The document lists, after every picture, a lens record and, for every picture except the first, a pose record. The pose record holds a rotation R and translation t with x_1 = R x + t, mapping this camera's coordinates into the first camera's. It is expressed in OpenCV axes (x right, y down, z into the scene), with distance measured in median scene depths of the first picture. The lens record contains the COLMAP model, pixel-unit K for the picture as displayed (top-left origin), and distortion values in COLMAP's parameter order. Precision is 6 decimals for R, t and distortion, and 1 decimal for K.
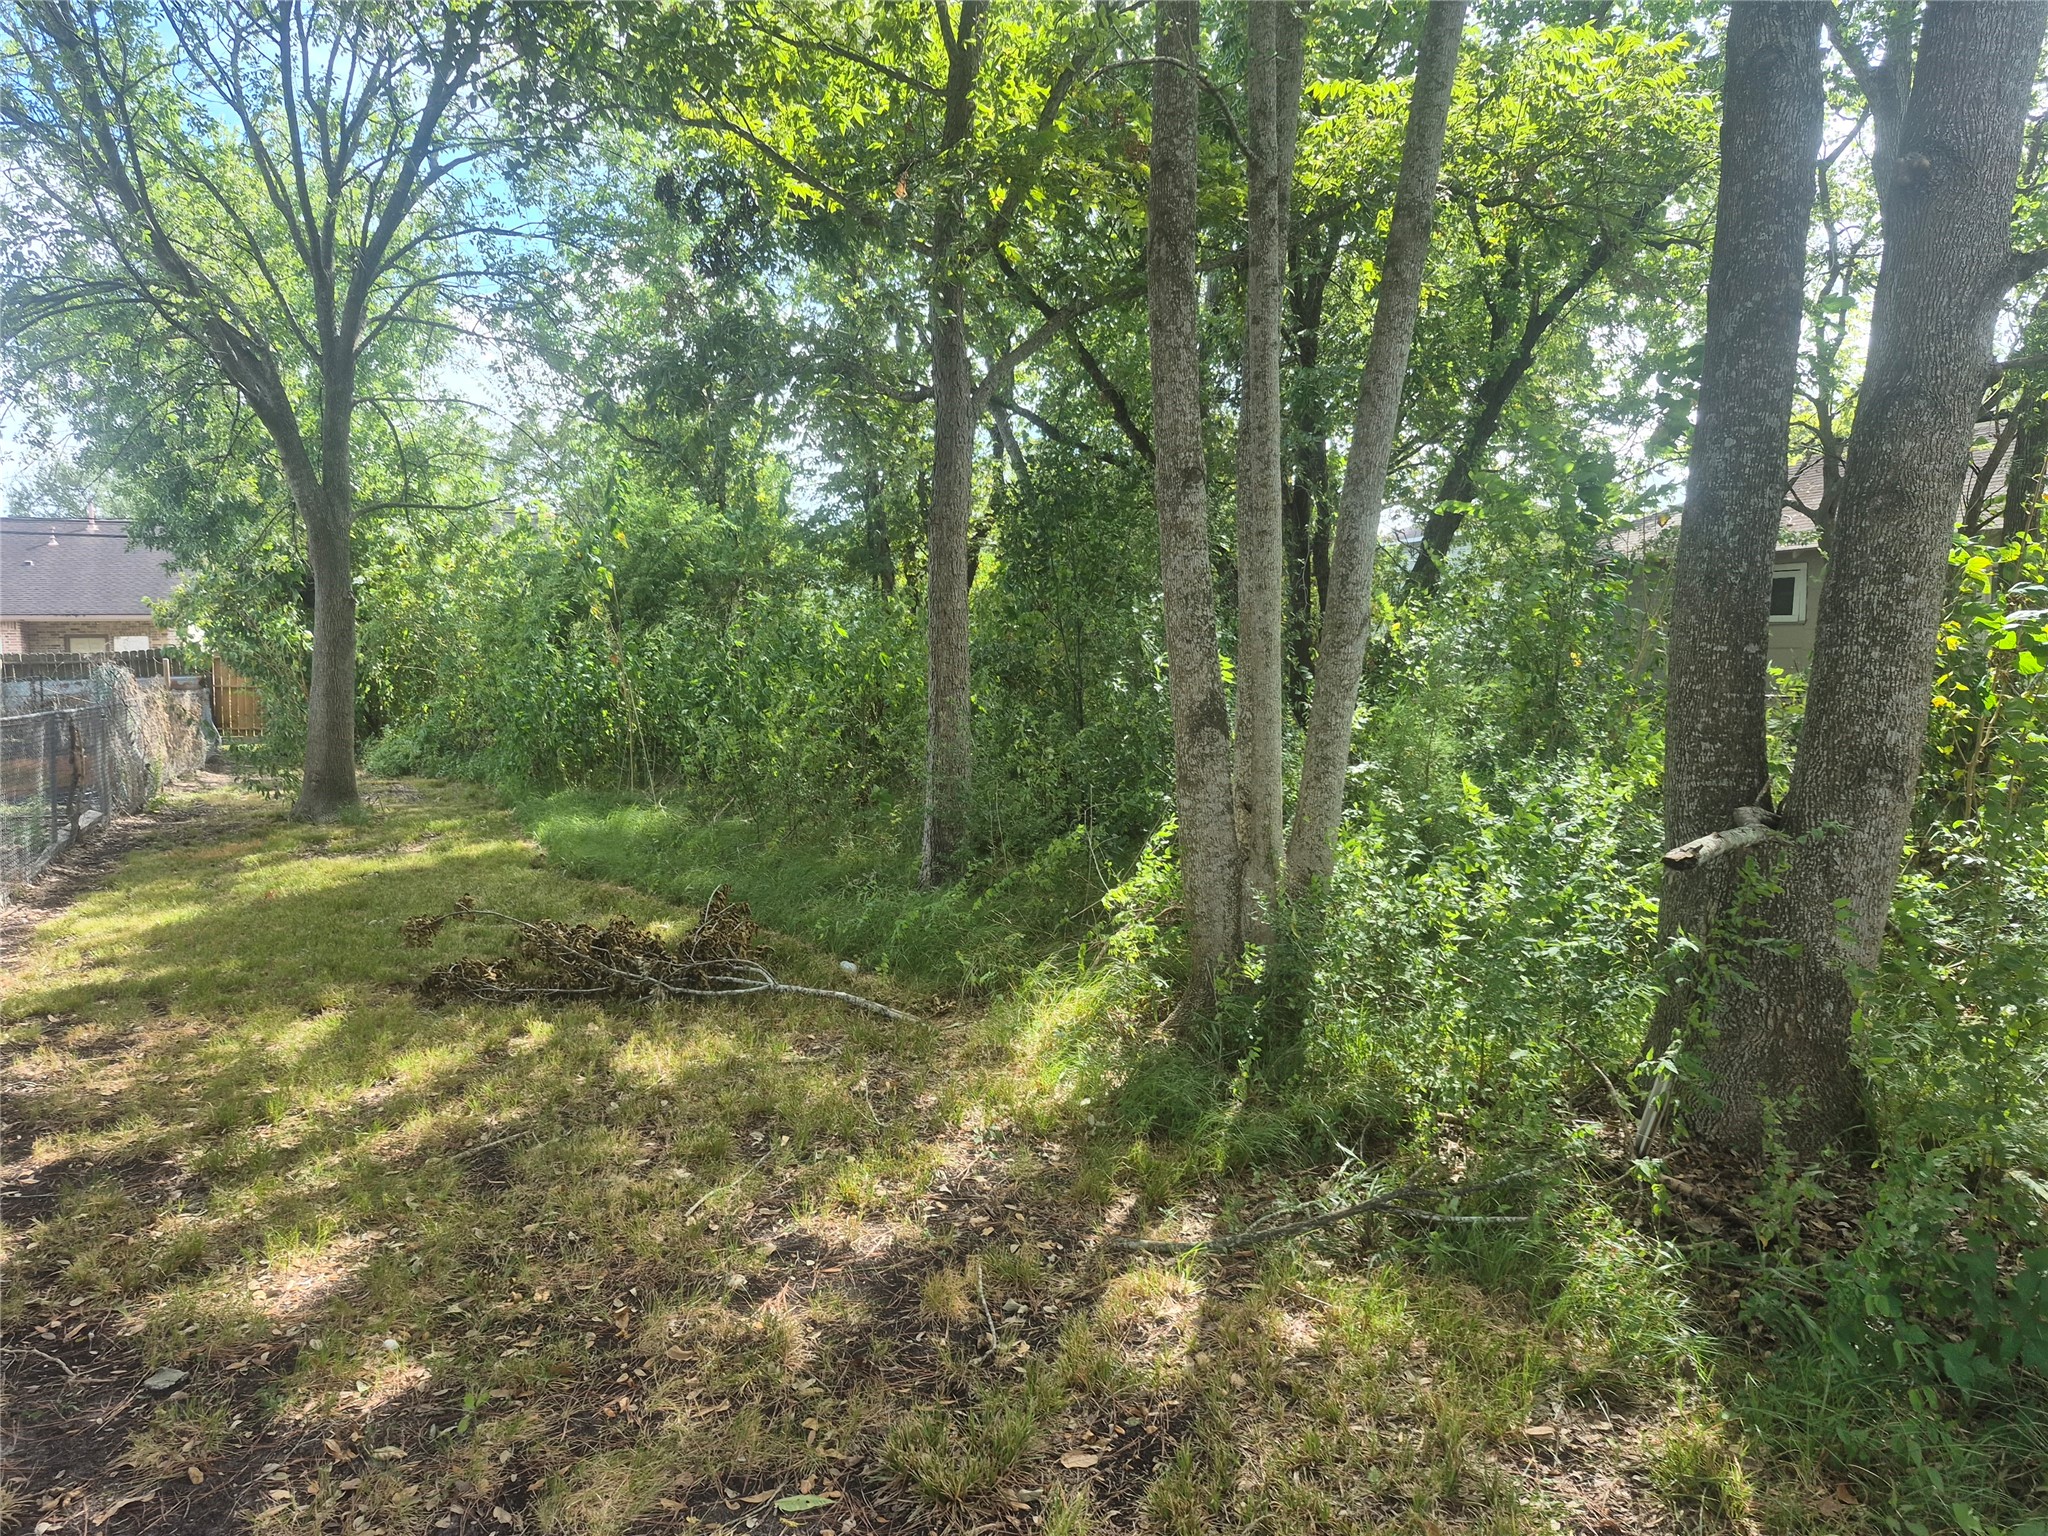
lens RADIAL K [[1429.1, 0, 1016.4], [0, 1429.1, 757.6], [0, 0, 1]] dist [0.048770, -0.027294]
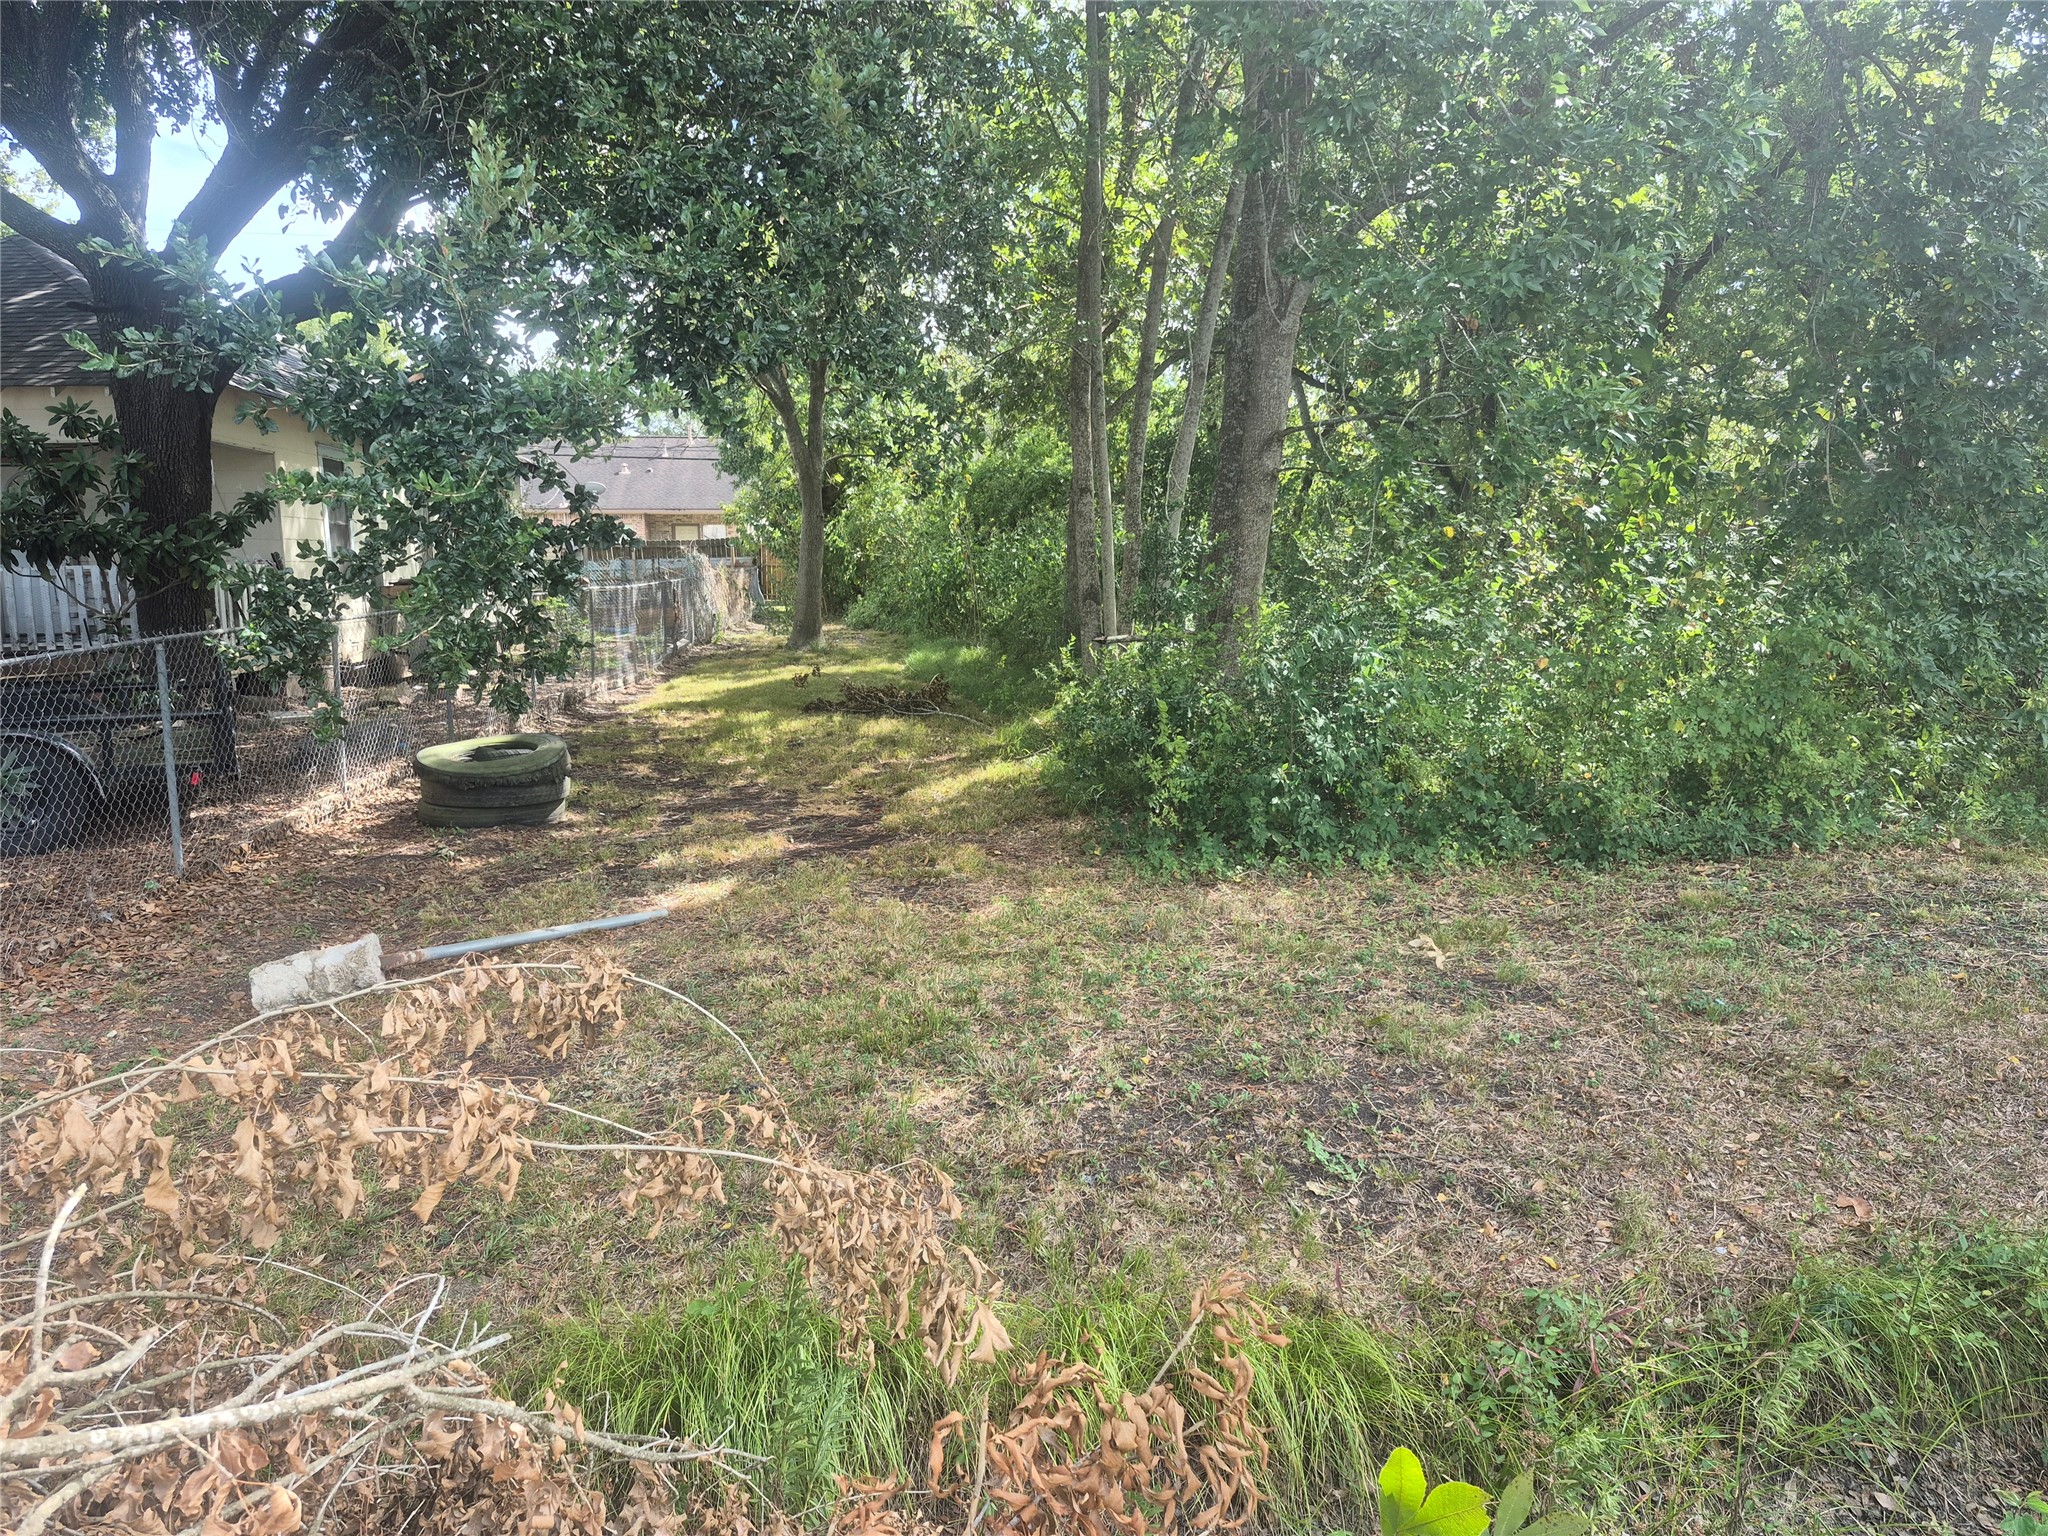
lens RADIAL K [[1429.1, 0, 1016.4], [0, 1429.1, 757.6], [0, 0, 1]] dist [0.048770, -0.027294]
pose [[0.940962, 0.067127, -0.331790, 0.245844], [-0.040937, 0.995513, 0.085312, 0.013497], [0.336028, -0.066692, 0.939488, -0.378999]]
